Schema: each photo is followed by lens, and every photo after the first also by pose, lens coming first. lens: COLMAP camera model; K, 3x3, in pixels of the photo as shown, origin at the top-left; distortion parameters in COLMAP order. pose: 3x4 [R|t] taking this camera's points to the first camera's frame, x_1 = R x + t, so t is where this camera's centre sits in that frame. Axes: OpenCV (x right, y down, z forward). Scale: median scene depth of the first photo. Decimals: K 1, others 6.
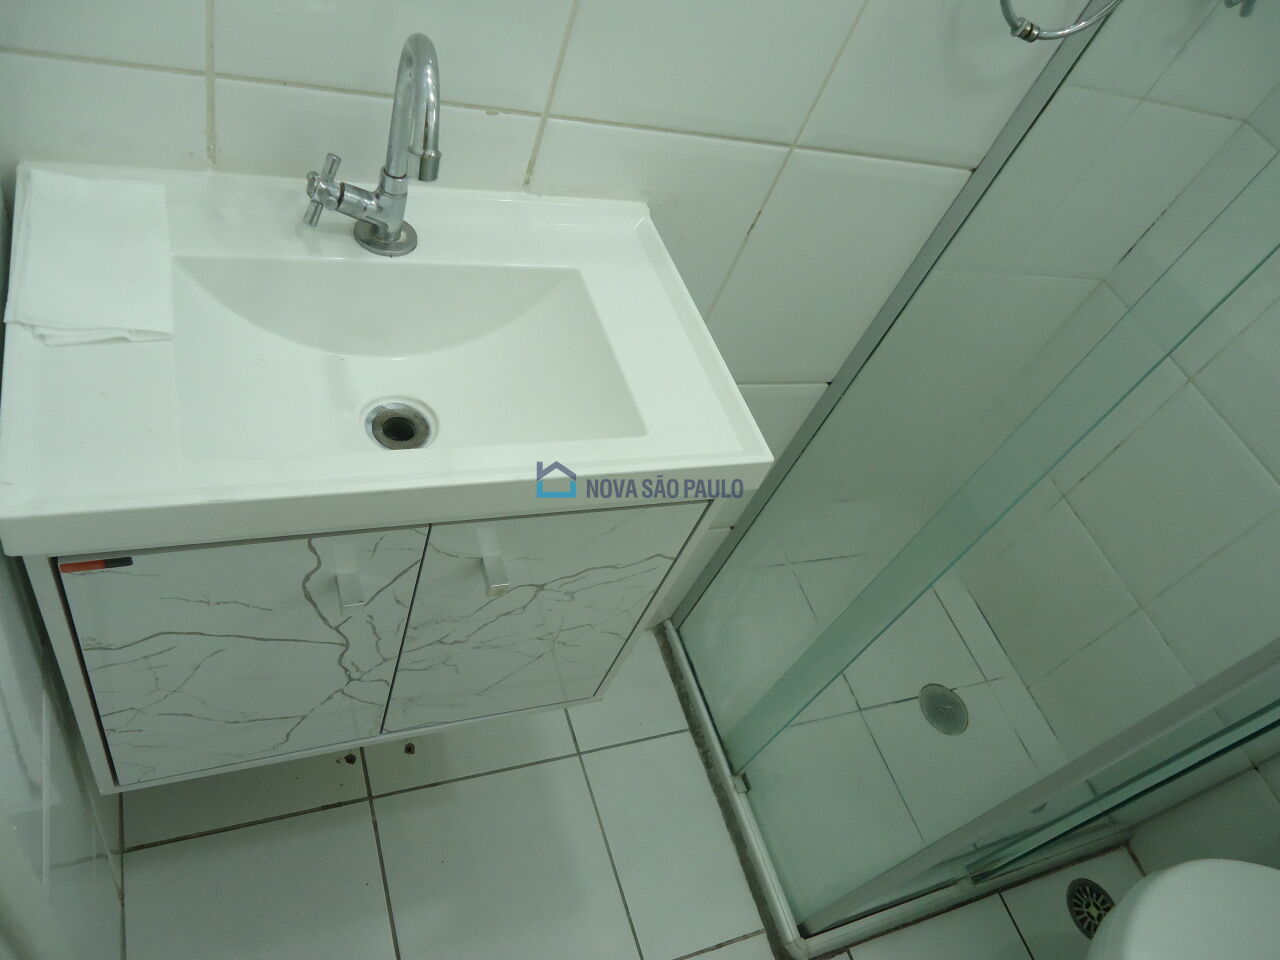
lens RADIAL K [[921.0, 0, 642.1], [0, 921.0, 479.4], [0, 0, 1]] dist [-0.014472, 0.005088]
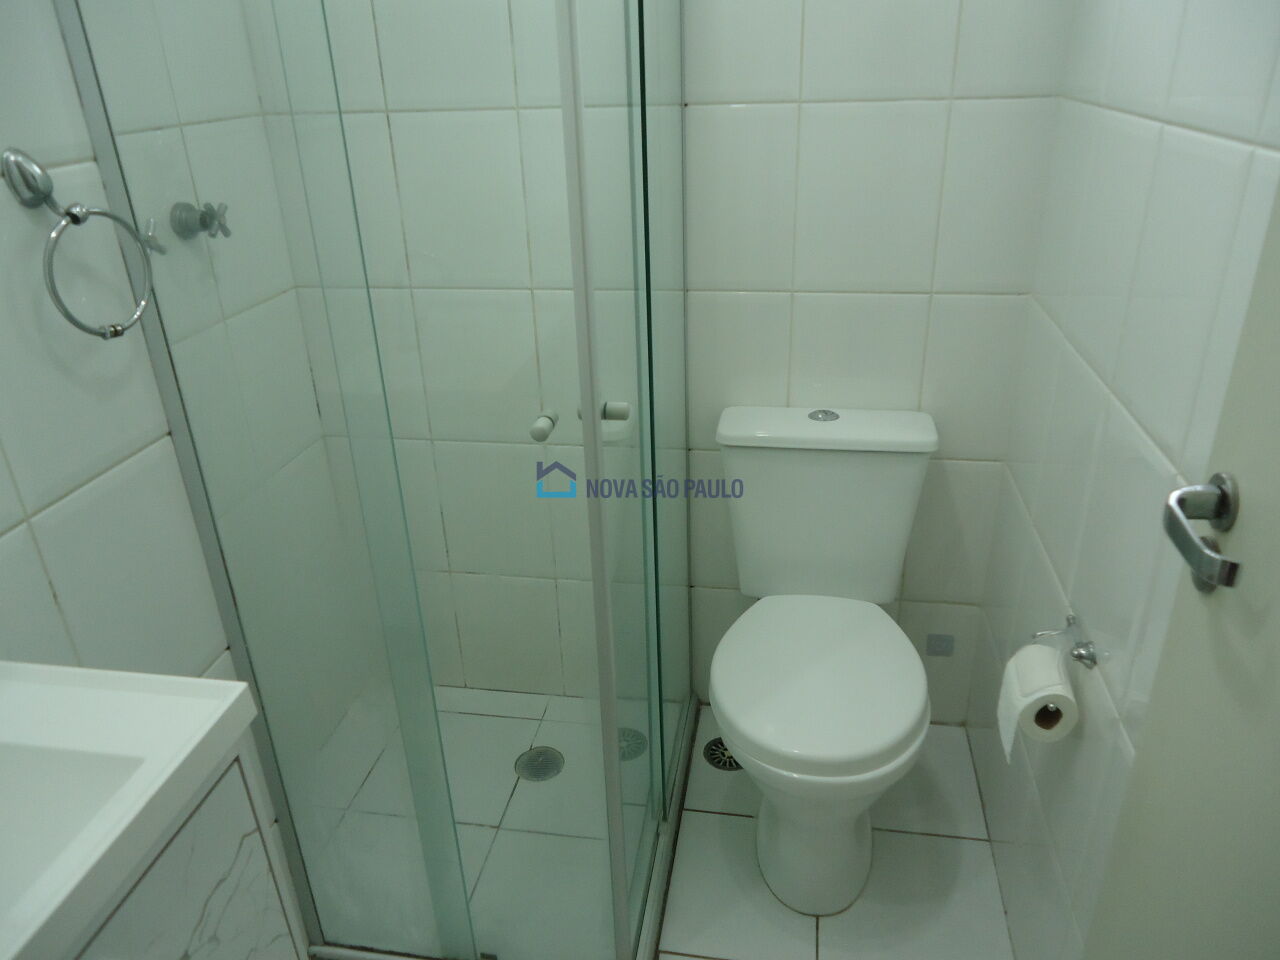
lens RADIAL K [[921.0, 0, 639.5], [0, 921.0, 482.6], [0, 0, 1]] dist [-0.014472, 0.005088]
pose [[0.457545, -0.657243, 0.598903, -0.114094], [0.784806, 0.615128, 0.075478, 0.090389], [-0.418009, 0.435488, 0.797257, -0.174922]]
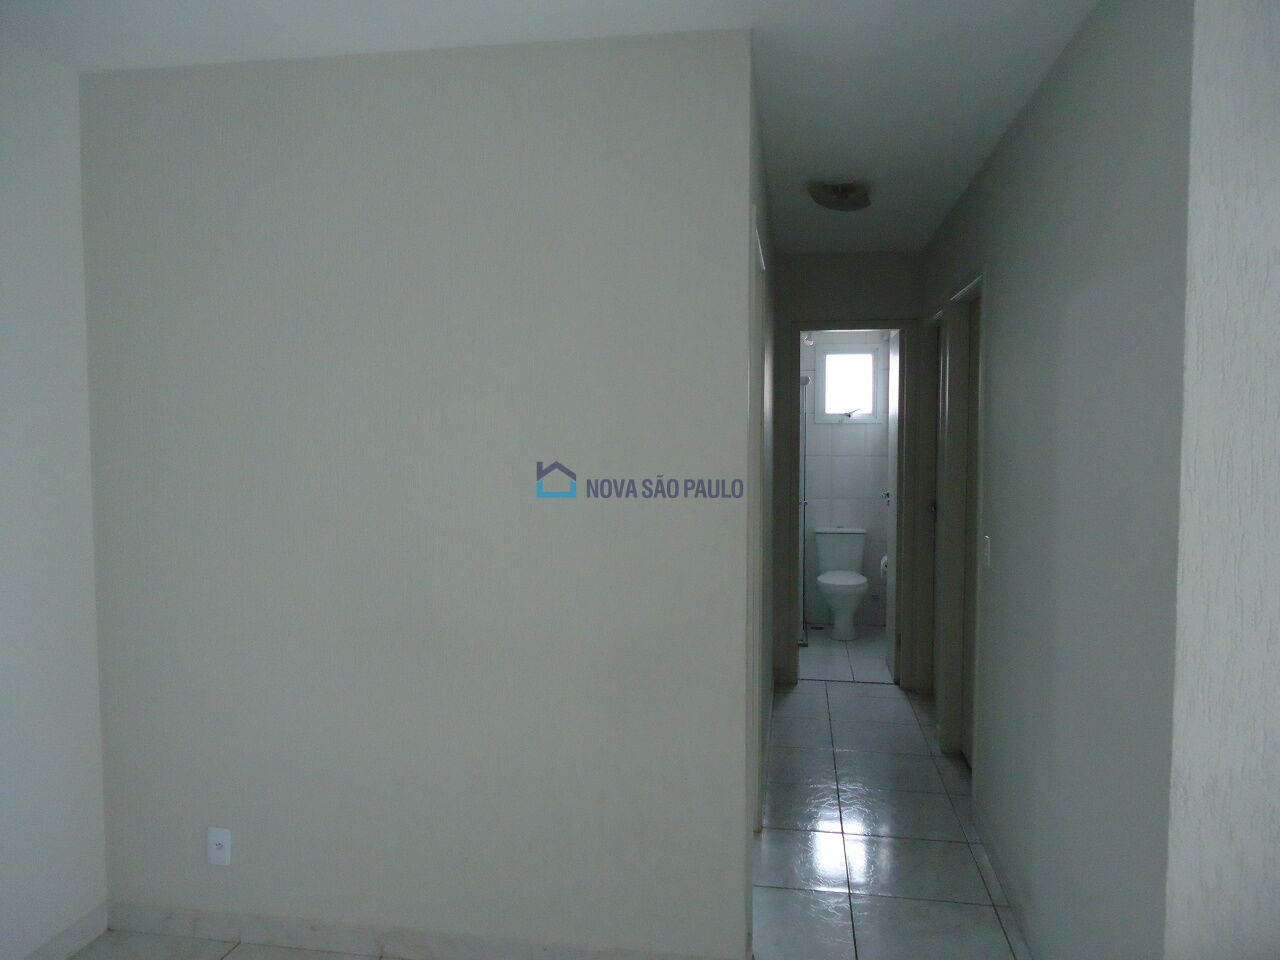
lens RADIAL K [[921.0, 0, 651.0], [0, 921.0, 475.7], [0, 0, 1]] dist [-0.014472, 0.005088]
pose [[0.451456, -0.366745, 0.813441, -6.496486], [0.774723, 0.613409, -0.153408, 0.168875], [-0.442710, 0.699448, 0.561053, -3.261666]]
